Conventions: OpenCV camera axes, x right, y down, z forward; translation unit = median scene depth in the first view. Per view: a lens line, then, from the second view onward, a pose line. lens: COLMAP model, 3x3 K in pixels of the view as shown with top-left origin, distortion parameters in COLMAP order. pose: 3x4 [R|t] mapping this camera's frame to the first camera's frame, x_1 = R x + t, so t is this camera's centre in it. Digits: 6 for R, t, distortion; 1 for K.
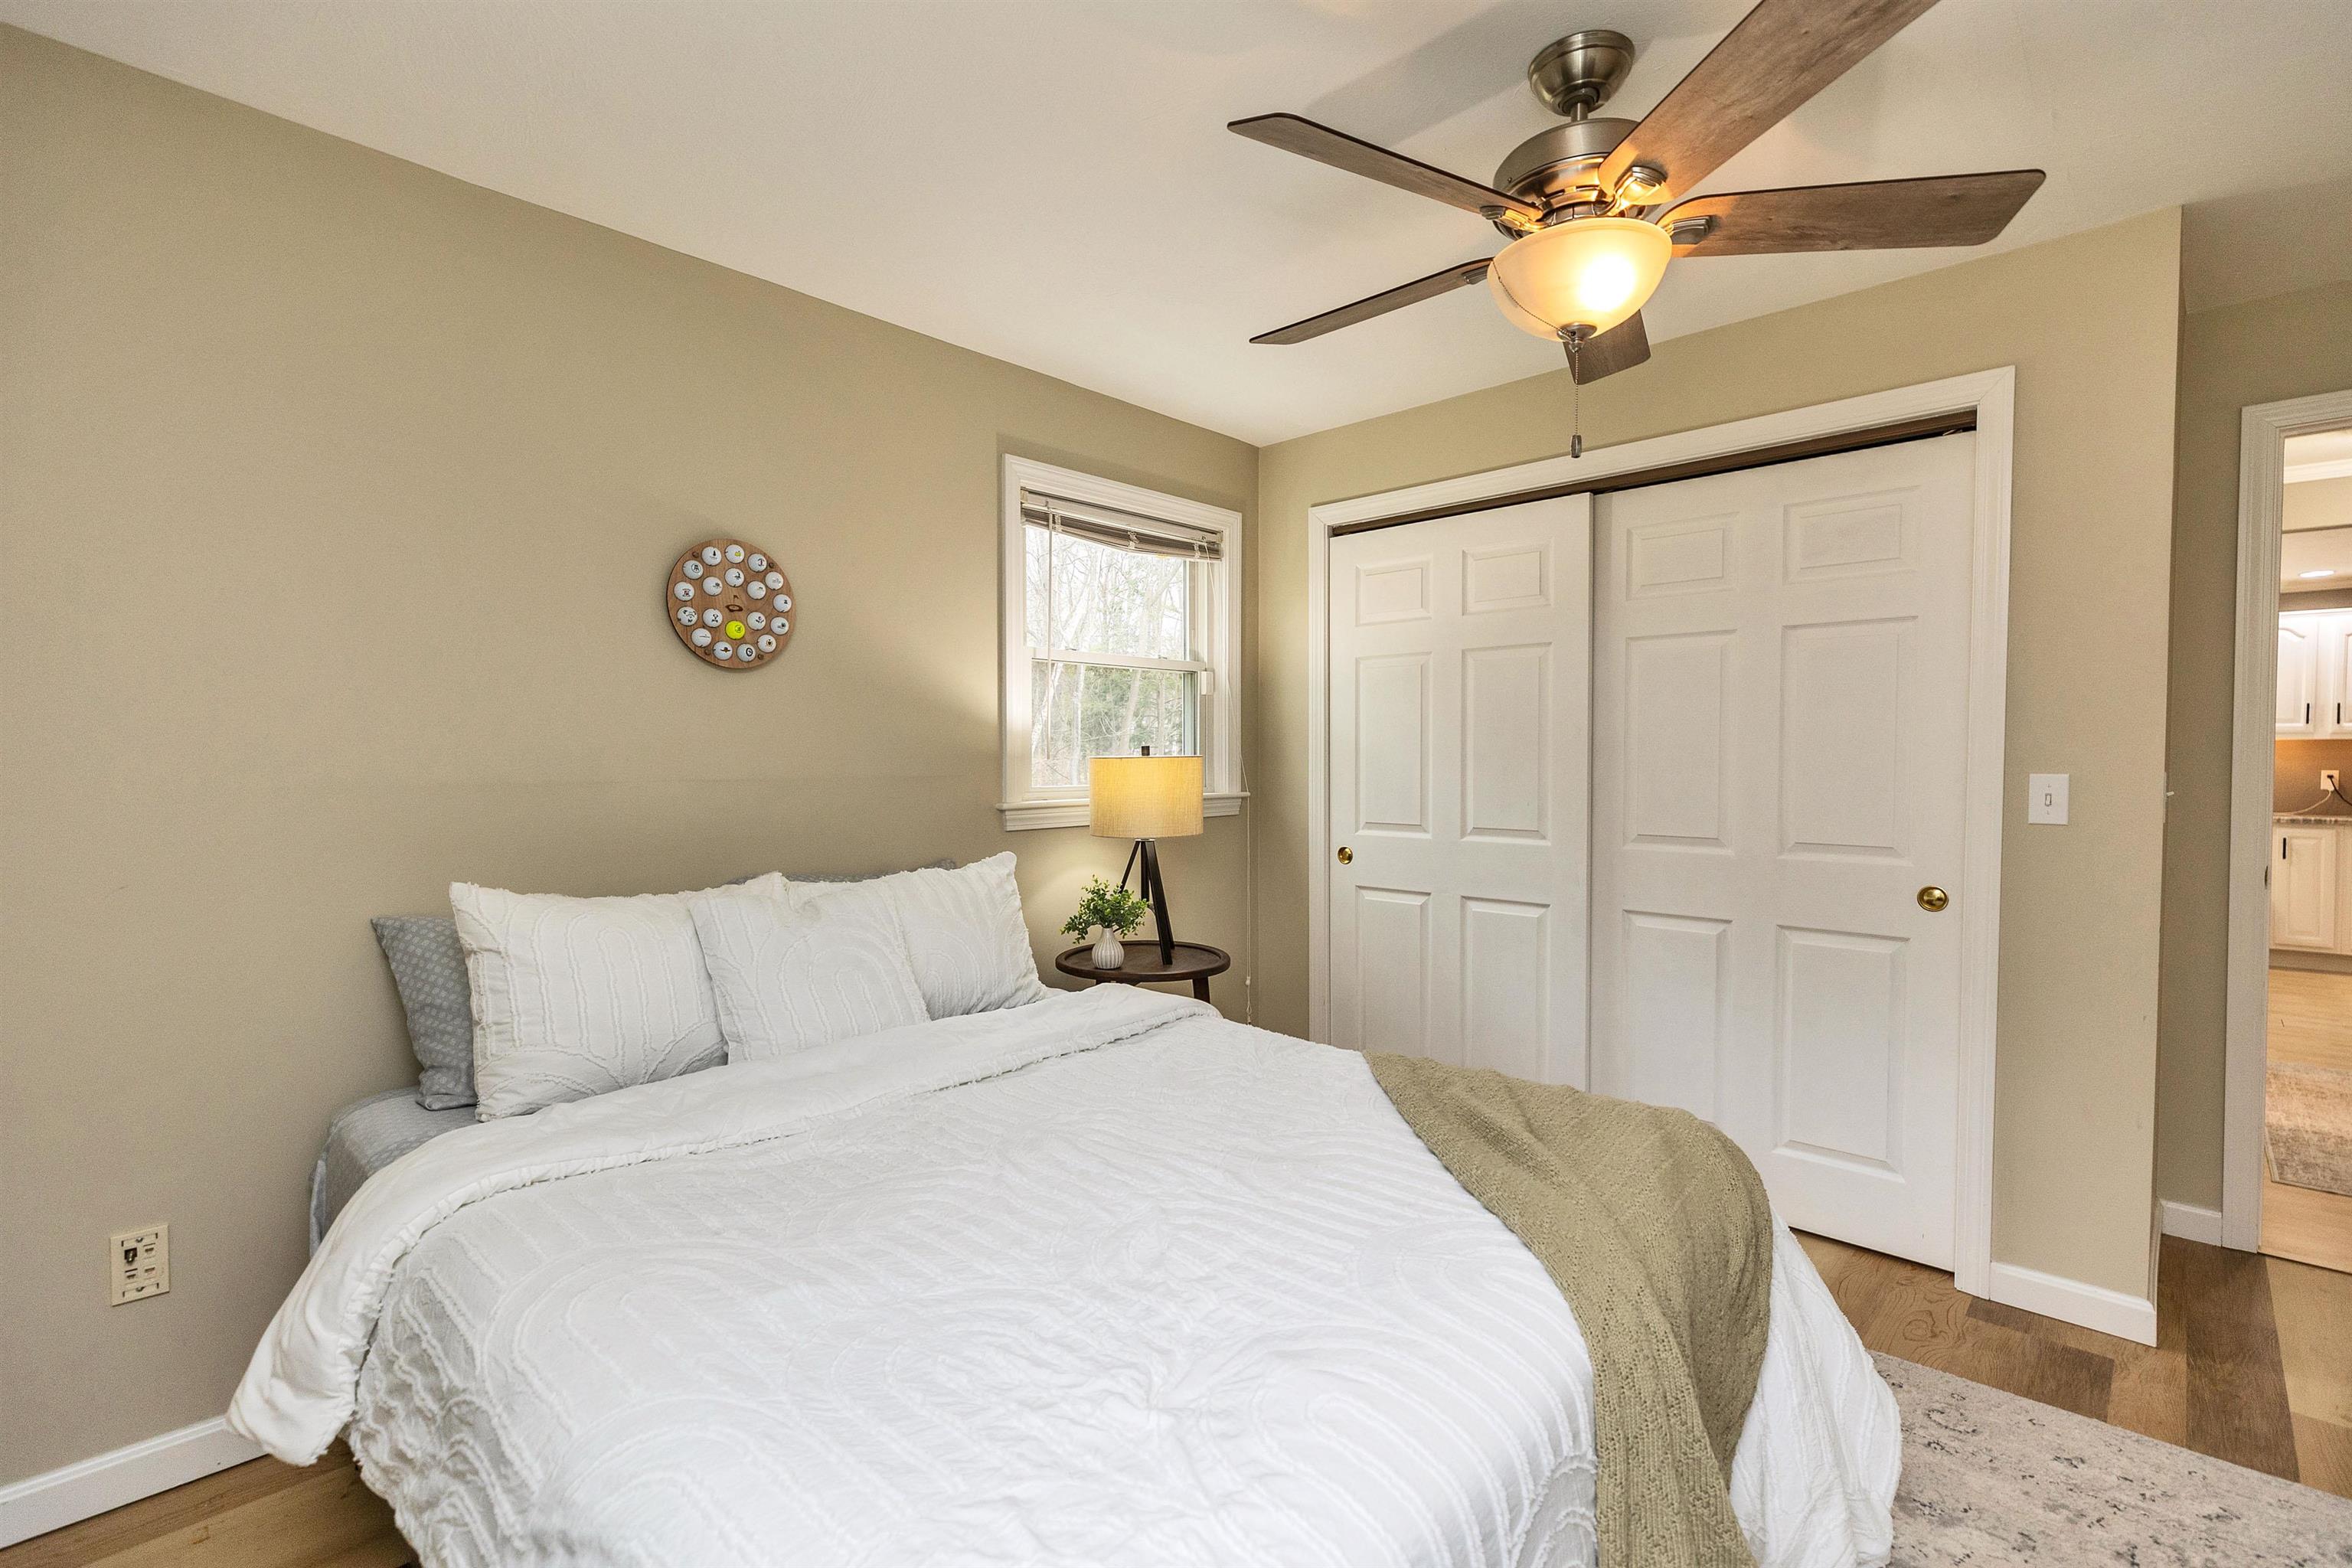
lens RADIAL K [[1048.4, 0, 1174.2], [0, 1048.4, 780.5], [0, 0, 1]] dist [0.002020, -0.000524]
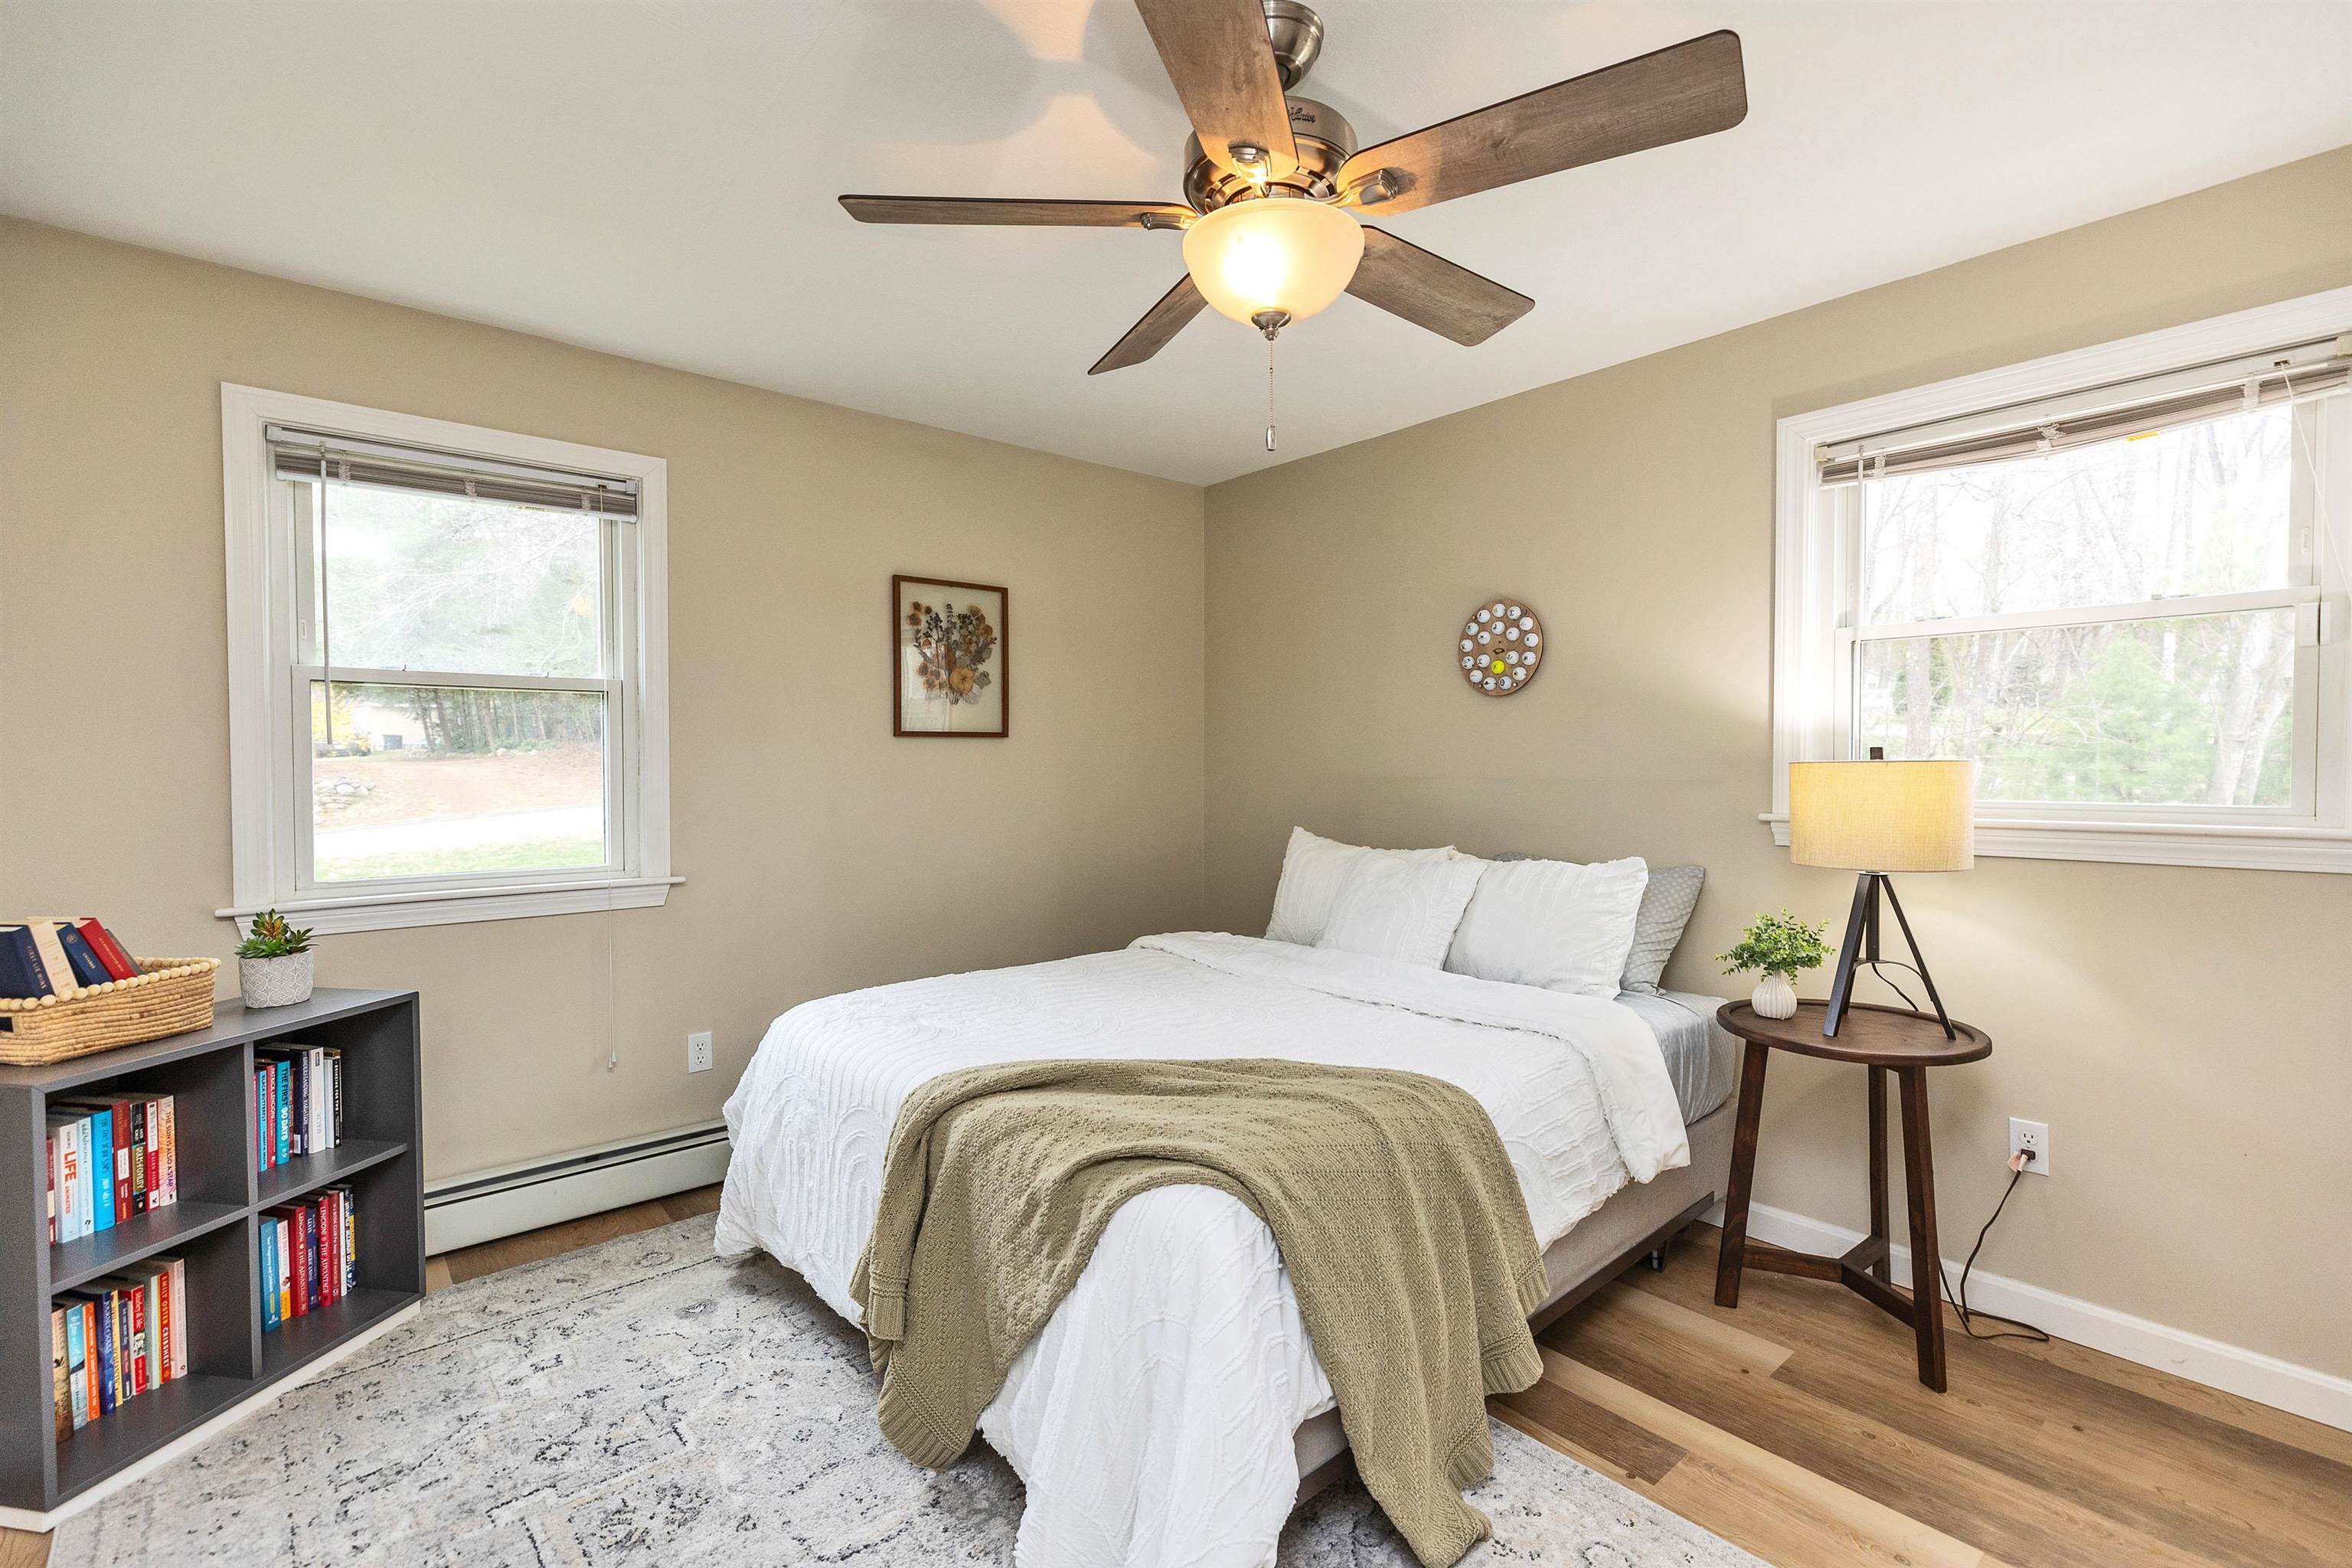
lens RADIAL K [[1048.4, 0, 1174.2], [0, 1048.4, 780.5], [0, 0, 1]] dist [0.002020, -0.000524]
pose [[-0.090040, 0.020951, -0.995718, 0.953487], [-0.014022, 0.999653, 0.022302, -0.022326], [0.995839, 0.015970, -0.089715, 0.703035]]
